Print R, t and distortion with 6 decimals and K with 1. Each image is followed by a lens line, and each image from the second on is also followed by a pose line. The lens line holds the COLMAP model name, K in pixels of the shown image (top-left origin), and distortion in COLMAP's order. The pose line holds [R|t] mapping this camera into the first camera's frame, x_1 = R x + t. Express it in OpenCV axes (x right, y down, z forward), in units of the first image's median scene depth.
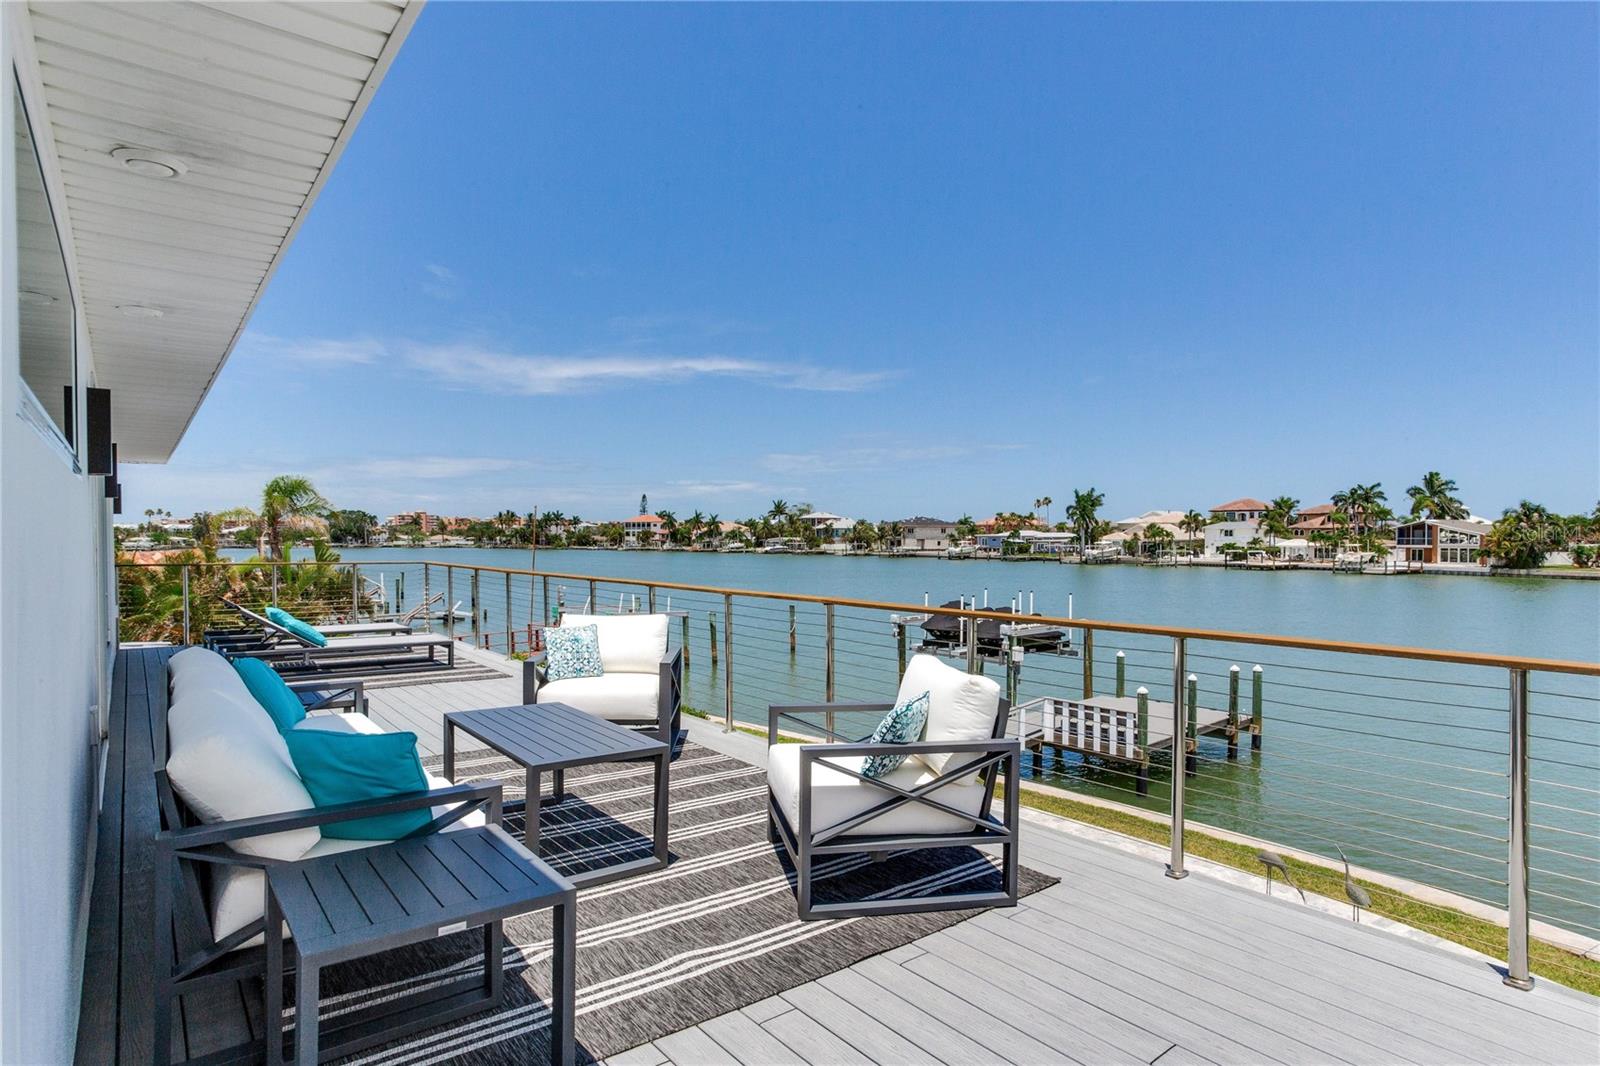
lens RADIAL K [[839.8, 0, 802.8], [0, 839.8, 577.4], [0, 0, 1]] dist [-0.028594, 0.010240]
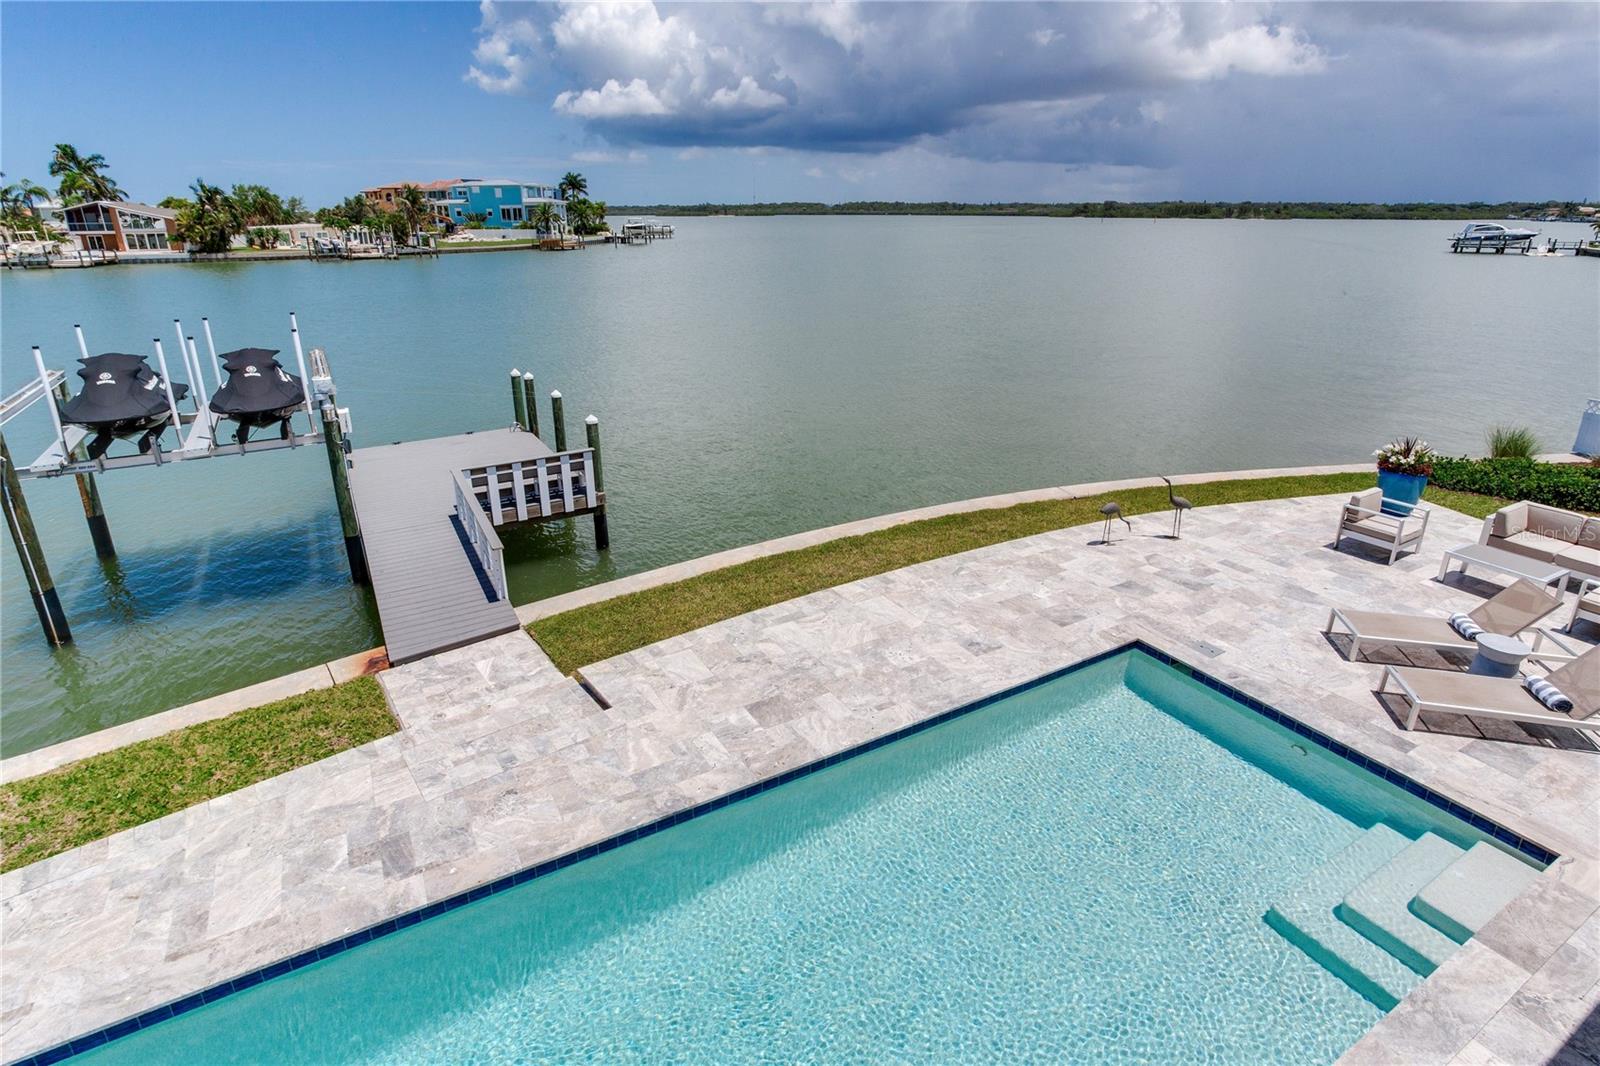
lens RADIAL K [[809.1, 0, 791.1], [0, 809.1, 504.5], [0, 0, 1]] dist [-0.034046, 0.017274]
pose [[0.160074, -0.334310, 0.928770, -0.034946], [0.052049, 0.942452, 0.330264, -0.003799], [-0.985732, -0.004525, 0.168263, 0.079998]]
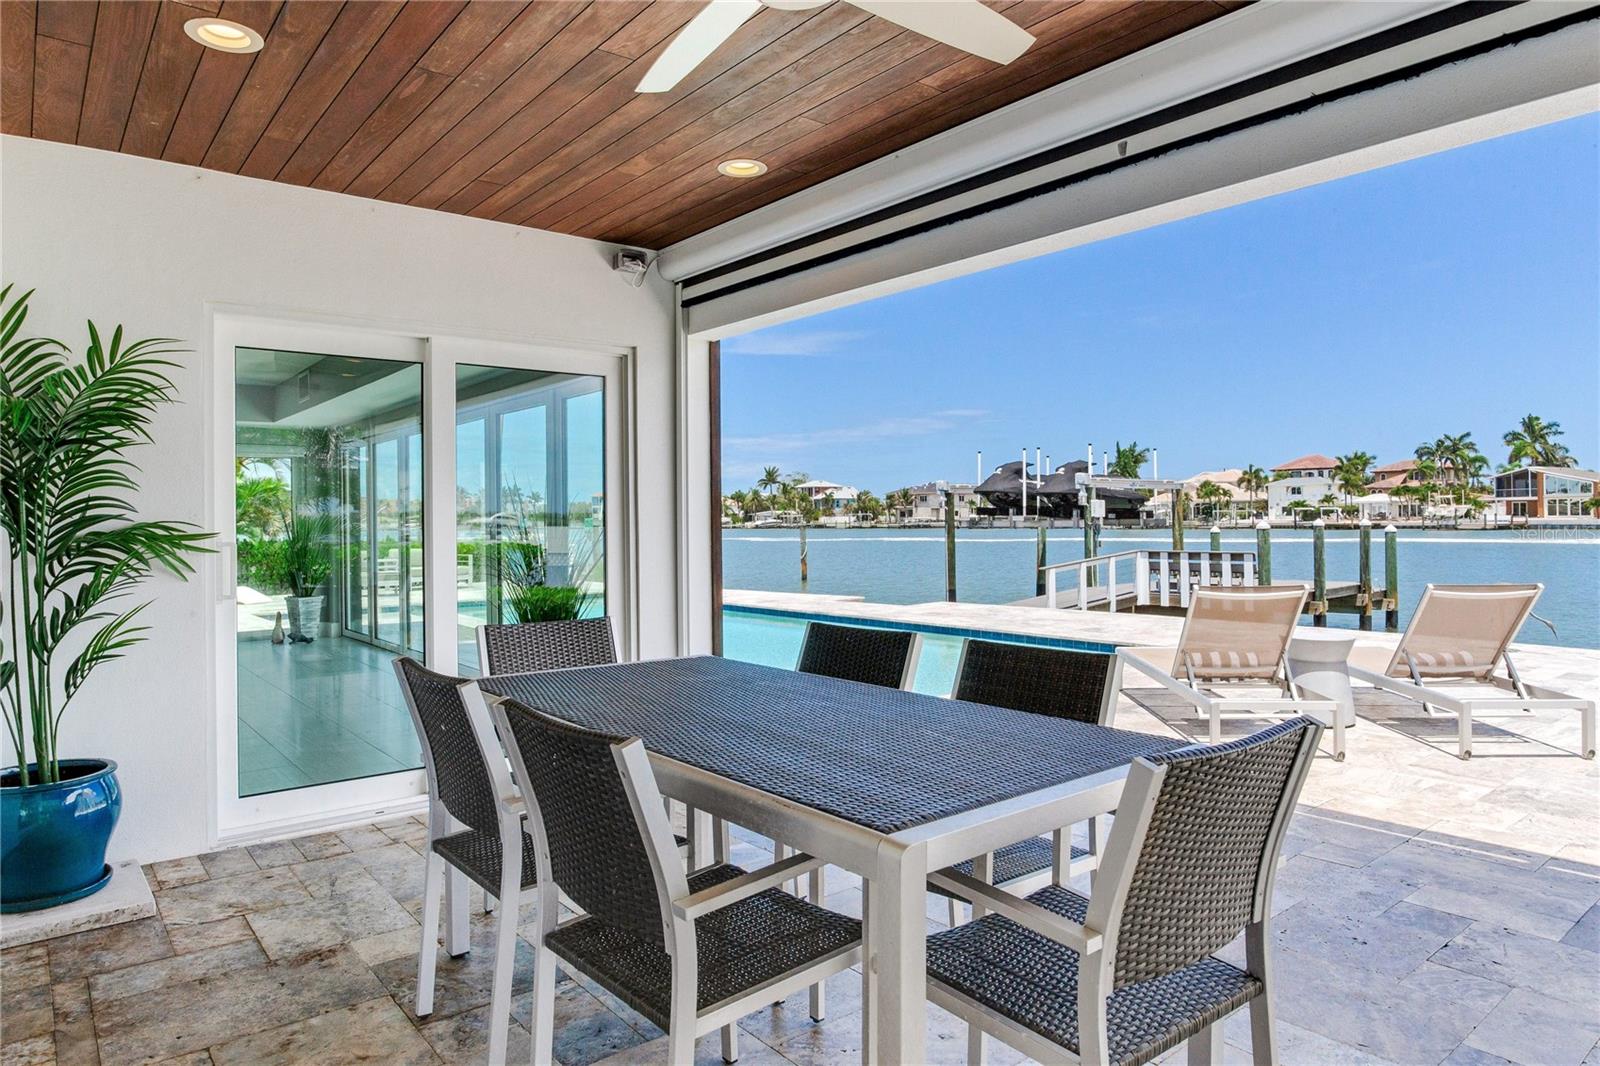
lens RADIAL K [[968.7, 0, 796.6], [0, 968.7, 521.6], [0, 0, 1]] dist [-0.012671, -0.003214]
pose [[0.999960, -0.008884, 0.000599, -0.005288], [0.008902, 0.998905, -0.045932, 0.019826], [-0.000190, 0.045935, 0.998944, 0.007760]]
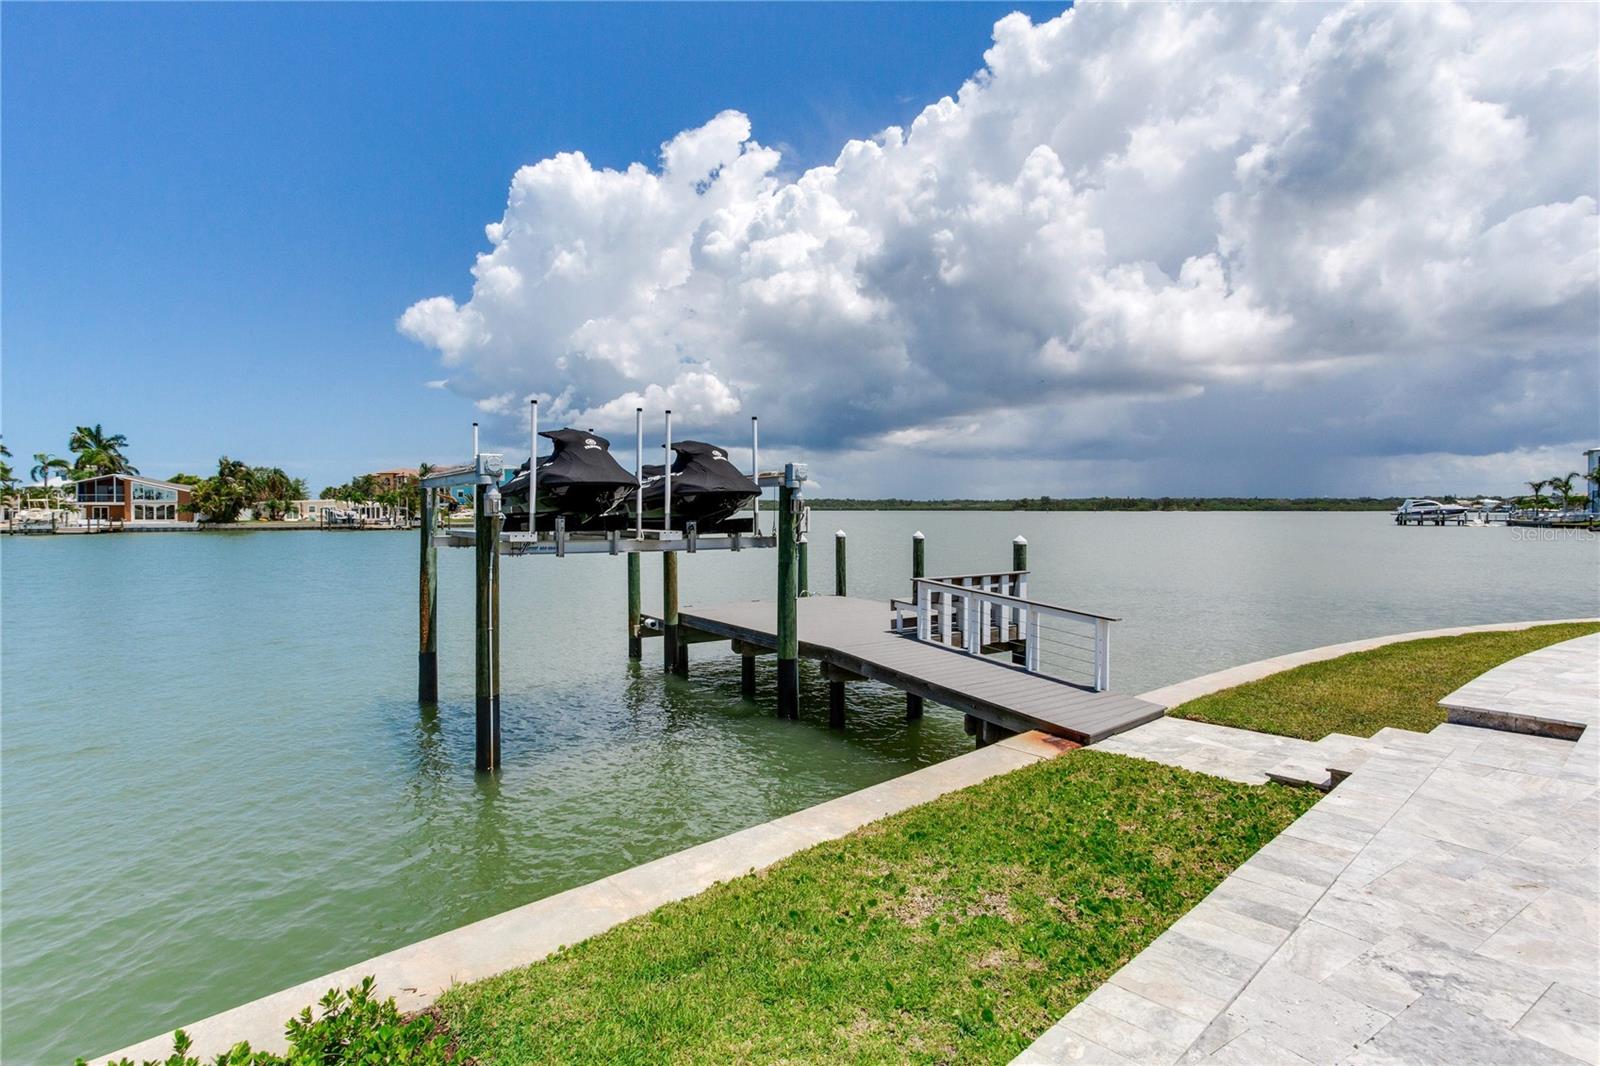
lens RADIAL K [[809.1, 0, 788.7], [0, 809.1, 521.5], [0, 0, 1]] dist [-0.034046, 0.017274]
pose [[0.103450, -0.011102, 0.994573, -0.035966], [0.051210, 0.998671, 0.005821, 0.012137], [-0.993315, 0.050330, 0.103881, 0.131619]]
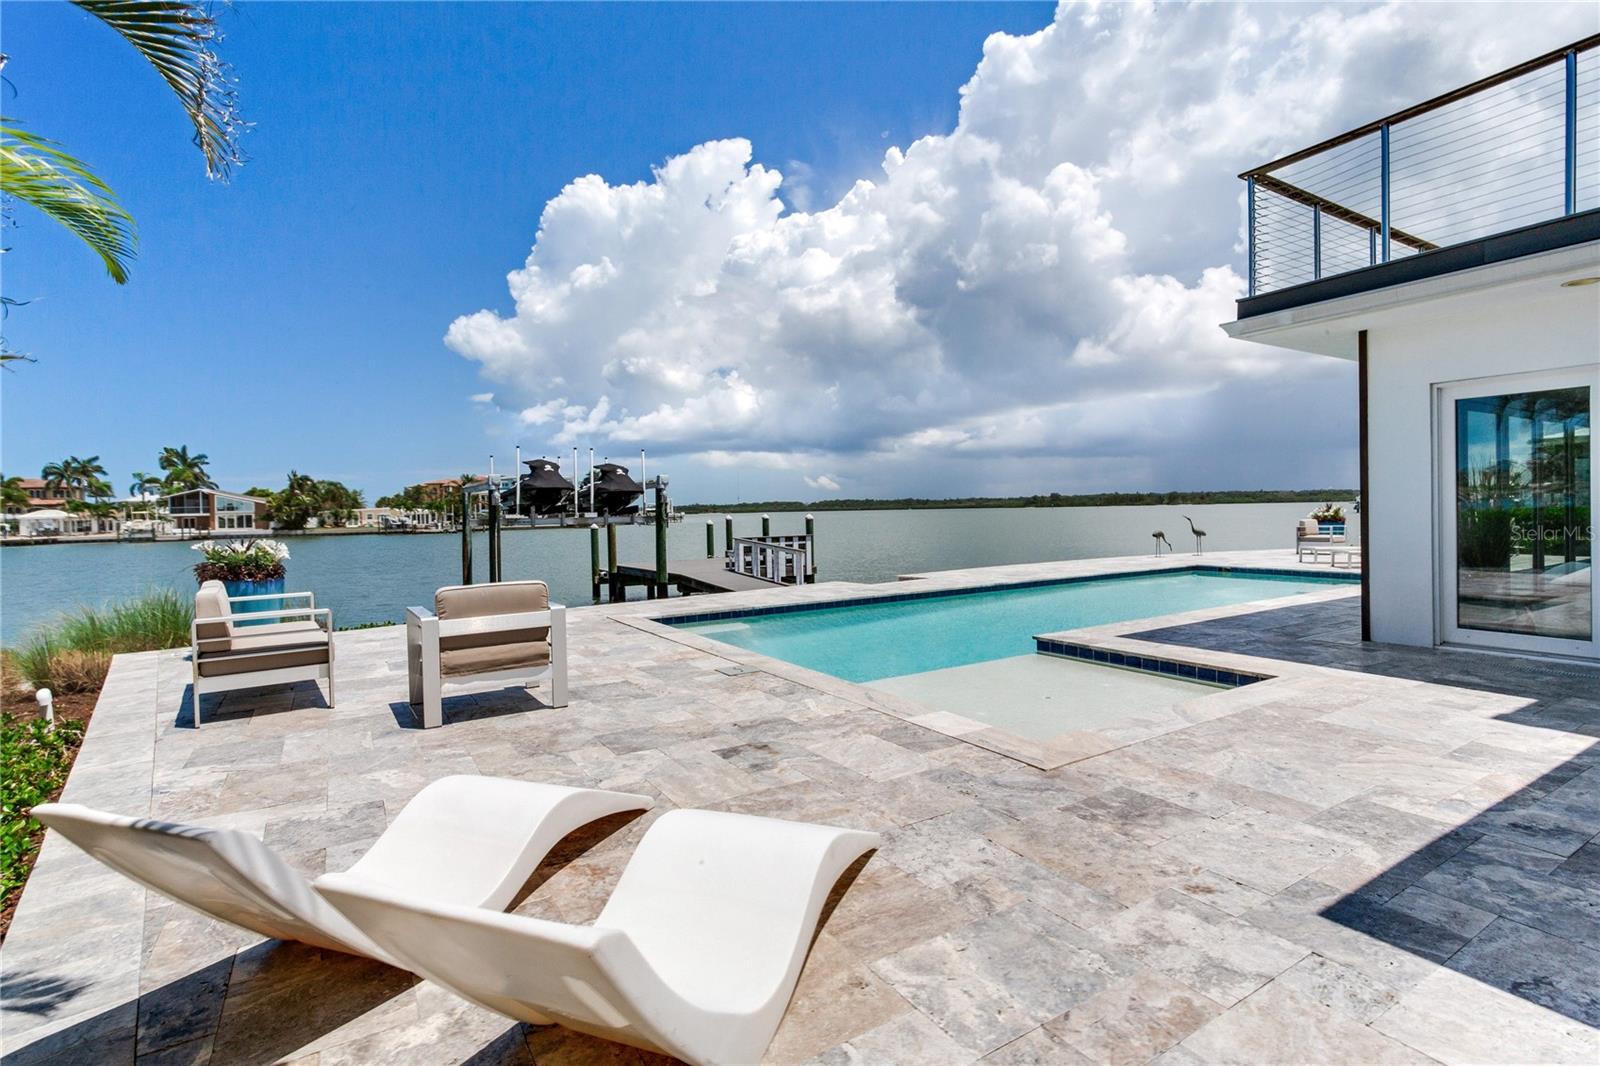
lens RADIAL K [[773.9, 0, 792.6], [0, 773.9, 532.0], [0, 0, 1]] dist [-0.031959, 0.013221]
pose [[0.130626, -0.025987, 0.991091, -0.084415], [0.069432, 0.997442, 0.017002, 0.015843], [-0.988998, 0.066592, 0.132096, 0.102370]]
